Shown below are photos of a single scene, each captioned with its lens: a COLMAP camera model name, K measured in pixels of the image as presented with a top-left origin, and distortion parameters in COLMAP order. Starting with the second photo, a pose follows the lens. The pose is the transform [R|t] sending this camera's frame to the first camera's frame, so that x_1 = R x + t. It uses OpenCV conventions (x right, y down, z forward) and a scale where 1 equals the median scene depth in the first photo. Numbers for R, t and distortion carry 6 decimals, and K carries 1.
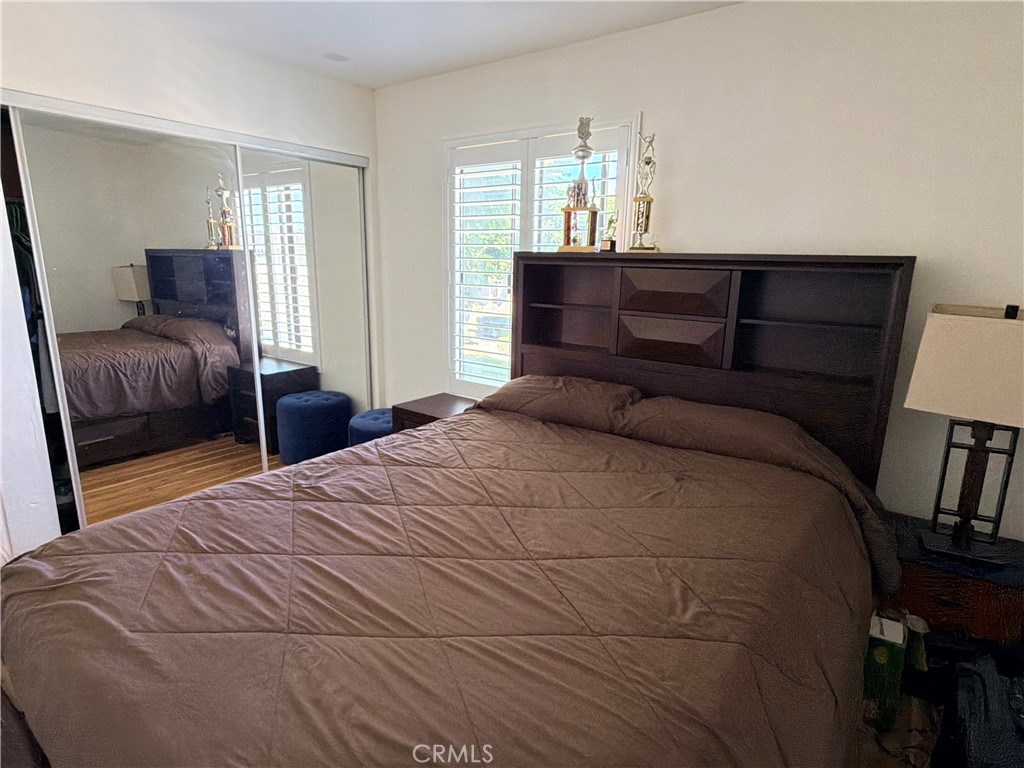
lens RADIAL K [[562.7, 0, 515.7], [0, 562.7, 384.7], [0, 0, 1]] dist [-0.000666, -0.000775]
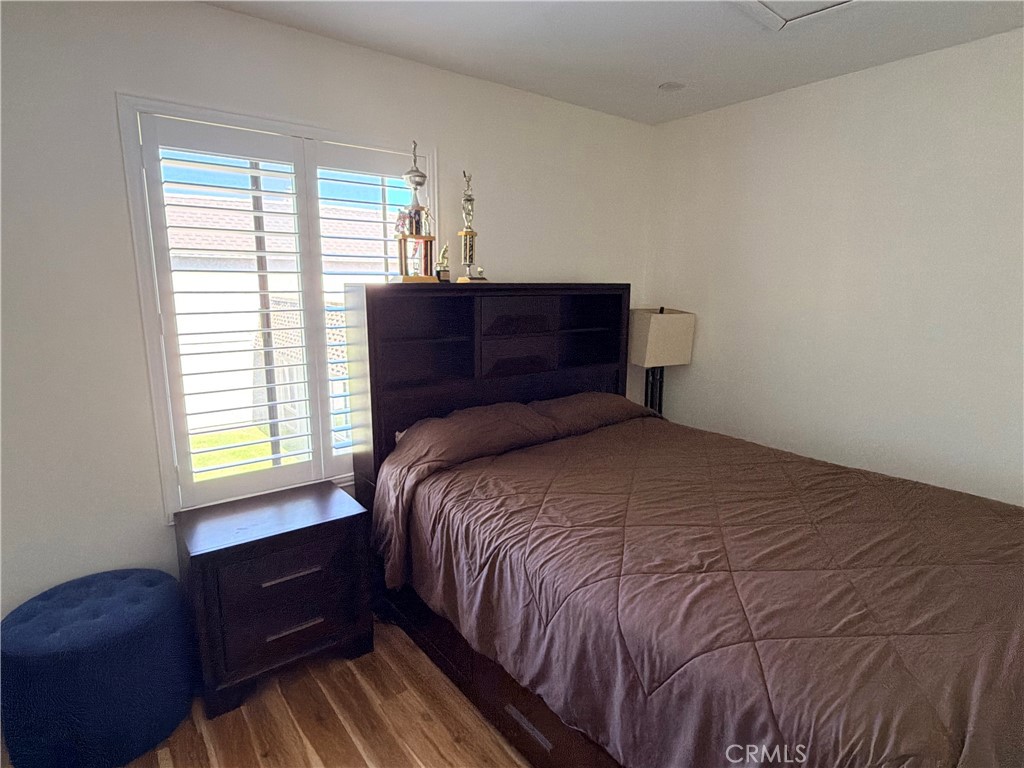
lens RADIAL K [[562.7, 0, 516.2], [0, 562.7, 376.1], [0, 0, 1]] dist [-0.000666, -0.000775]
pose [[0.257445, -0.173086, 0.950665, -0.824837], [0.217769, 0.968910, 0.117435, -0.173002], [-0.941434, 0.176792, 0.287134, 0.658544]]
